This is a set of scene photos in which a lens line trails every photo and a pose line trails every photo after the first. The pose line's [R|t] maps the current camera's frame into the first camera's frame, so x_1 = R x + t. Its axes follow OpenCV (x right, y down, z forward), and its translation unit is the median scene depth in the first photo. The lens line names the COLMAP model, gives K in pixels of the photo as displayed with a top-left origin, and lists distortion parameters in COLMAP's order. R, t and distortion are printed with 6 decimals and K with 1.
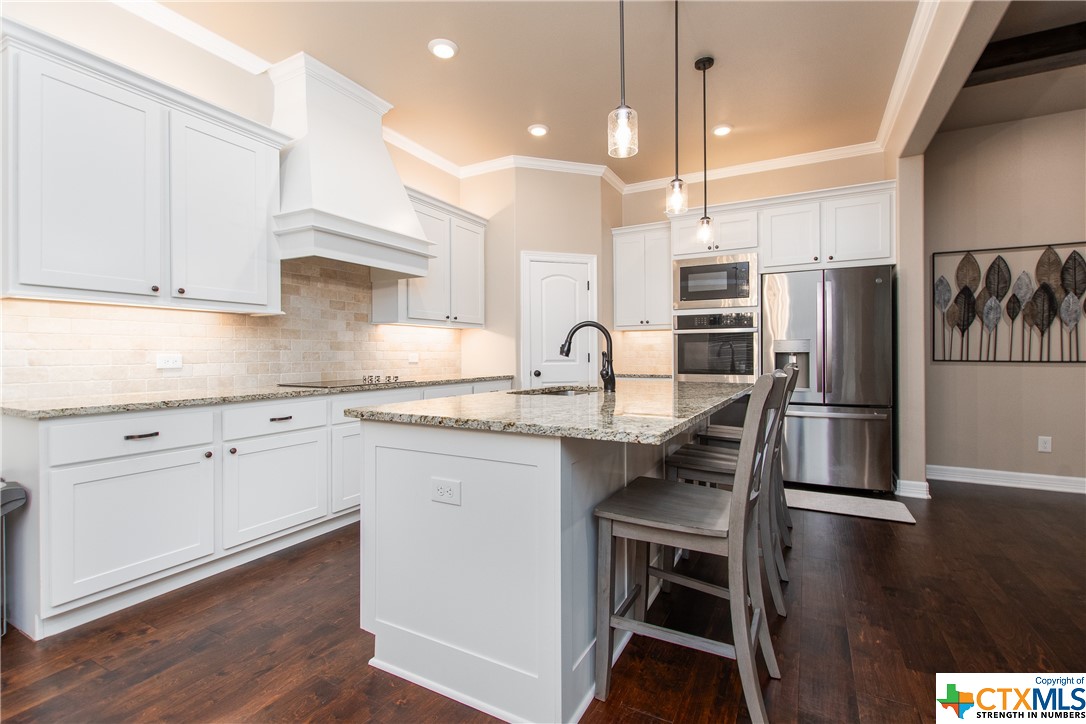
lens RADIAL K [[477.5, 0, 558.7], [0, 477.5, 358.4], [0, 0, 1]] dist [0.001806, -0.002598]
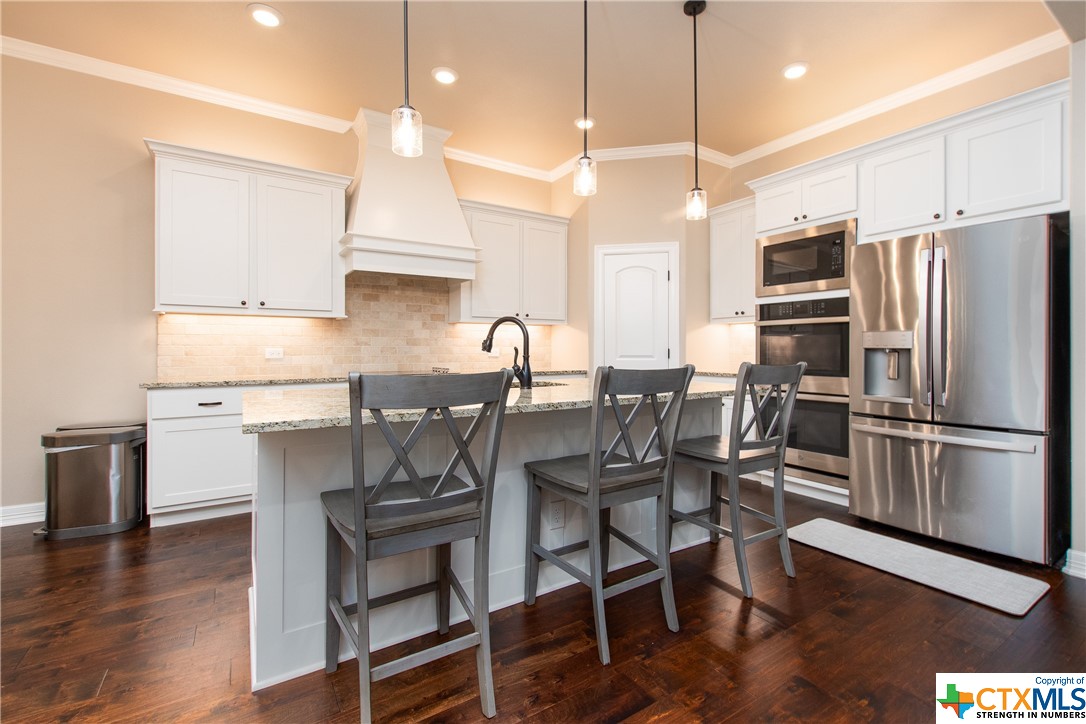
lens RADIAL K [[477.5, 0, 567.2], [0, 477.5, 352.9], [0, 0, 1]] dist [0.001806, -0.002598]
pose [[0.878983, 0.006862, -0.476803, 0.444072], [-0.007464, 0.999972, 0.000632, -0.002535], [0.476794, 0.003003, 0.879010, 0.127324]]
